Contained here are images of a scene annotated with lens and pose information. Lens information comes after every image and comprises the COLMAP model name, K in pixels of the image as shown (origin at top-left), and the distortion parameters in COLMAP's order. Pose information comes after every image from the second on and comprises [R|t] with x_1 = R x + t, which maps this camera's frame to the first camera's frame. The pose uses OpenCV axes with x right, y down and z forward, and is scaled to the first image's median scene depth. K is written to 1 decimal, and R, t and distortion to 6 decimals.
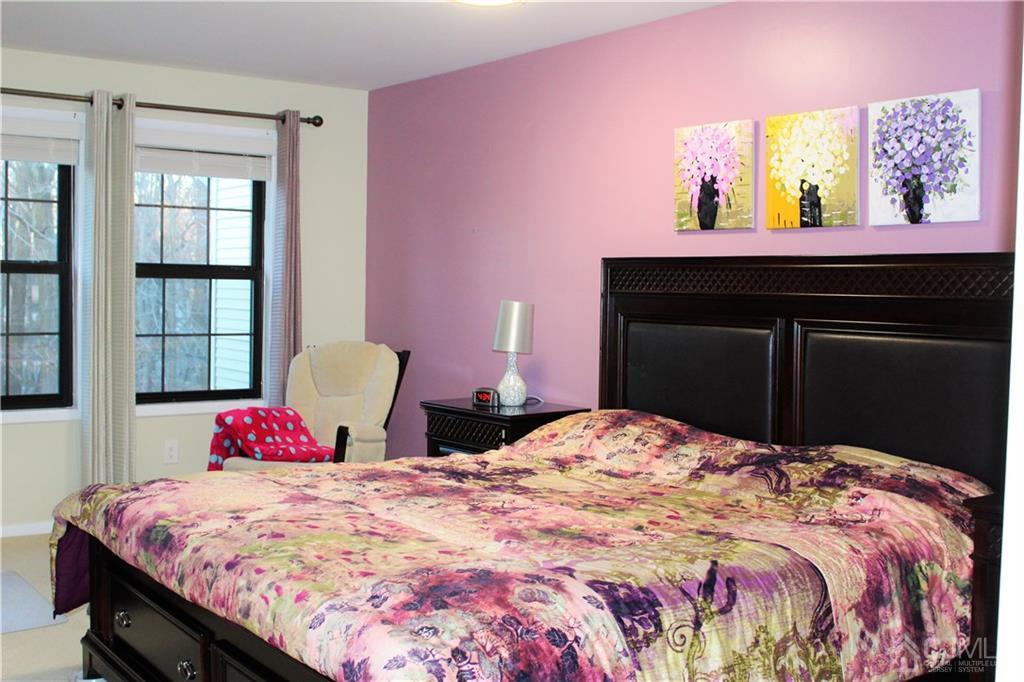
lens RADIAL K [[1158.0, 0, 496.7], [0, 1158.0, 336.9], [0, 0, 1]] dist [-0.117577, 0.176036]
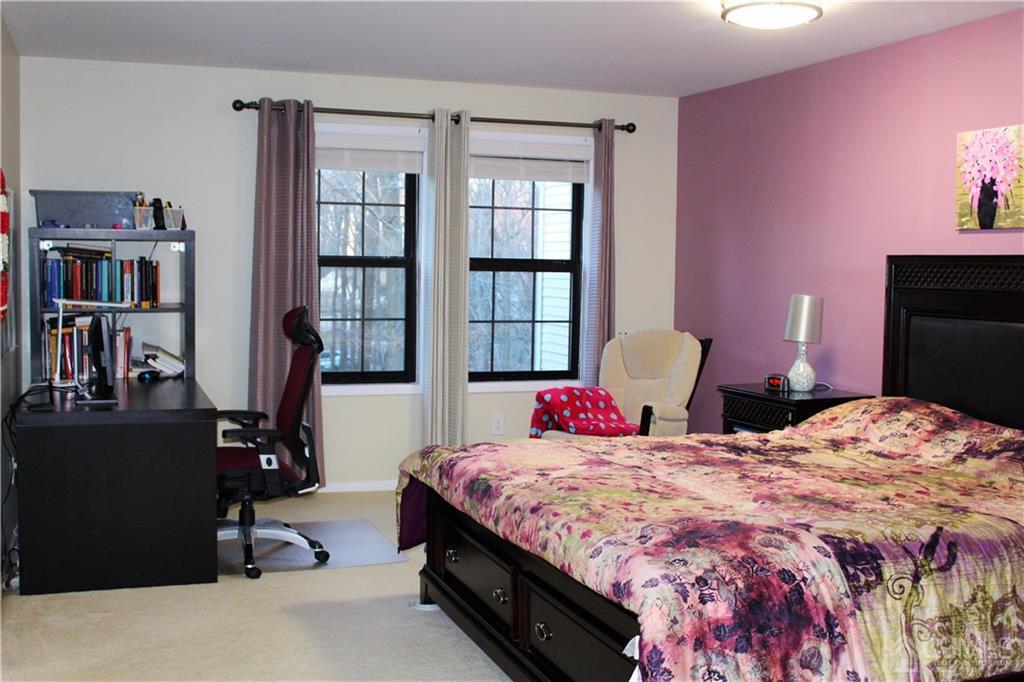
lens RADIAL K [[1158.0, 0, 496.7], [0, 1158.0, 336.9], [0, 0, 1]] dist [-0.117577, 0.176036]
pose [[0.959444, 0.015578, -0.281469, 0.061534], [-0.011873, 0.999819, 0.014865, -0.005837], [0.281650, -0.010921, 0.959455, -0.167308]]
